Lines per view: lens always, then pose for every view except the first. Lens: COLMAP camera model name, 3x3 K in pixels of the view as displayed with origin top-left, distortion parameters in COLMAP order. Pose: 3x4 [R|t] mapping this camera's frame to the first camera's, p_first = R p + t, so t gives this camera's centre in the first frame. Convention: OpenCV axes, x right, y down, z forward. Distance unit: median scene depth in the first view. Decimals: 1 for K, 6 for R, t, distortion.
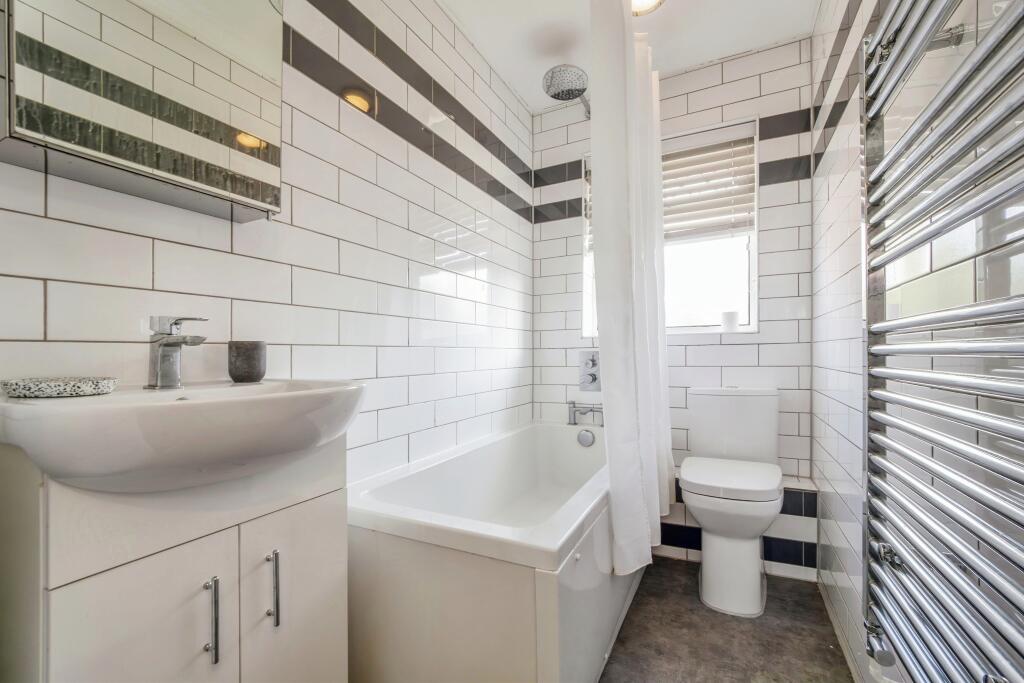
lens RADIAL K [[431.6, 0, 514.8], [0, 431.6, 358.9], [0, 0, 1]] dist [-0.001758, -0.000471]
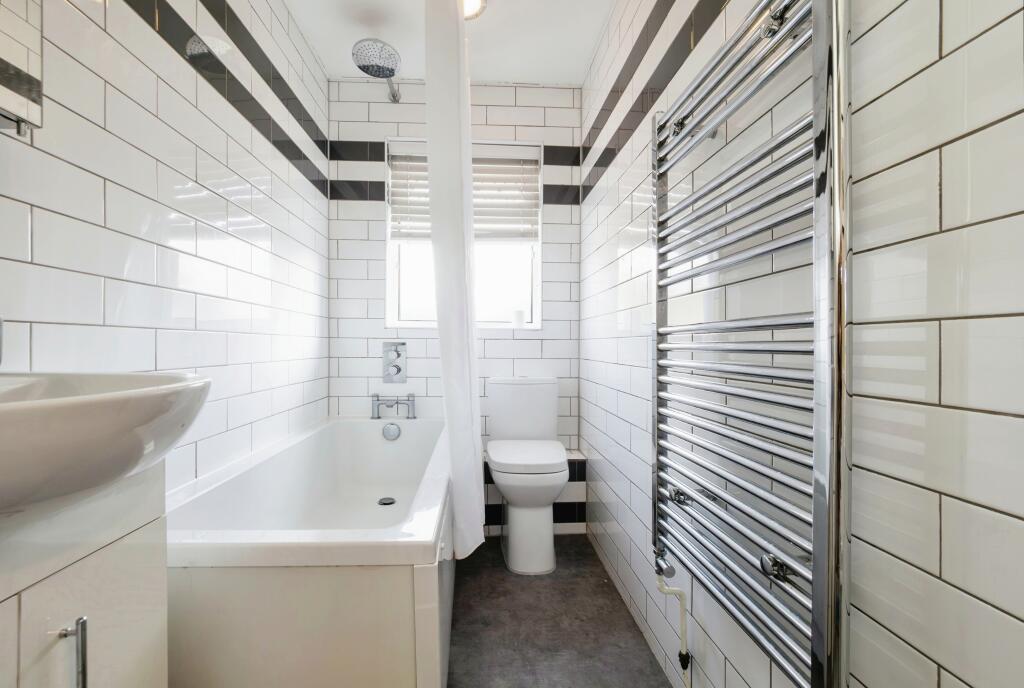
lens RADIAL K [[439.4, 0, 507.0], [0, 439.4, 351.5], [0, 0, 1]] dist [-0.000020, -0.000349]
pose [[0.869043, 0.014542, 0.494522, -0.111982], [-0.015553, 0.999877, -0.002071, 0.001948], [-0.494492, -0.005892, 0.869162, 0.017566]]
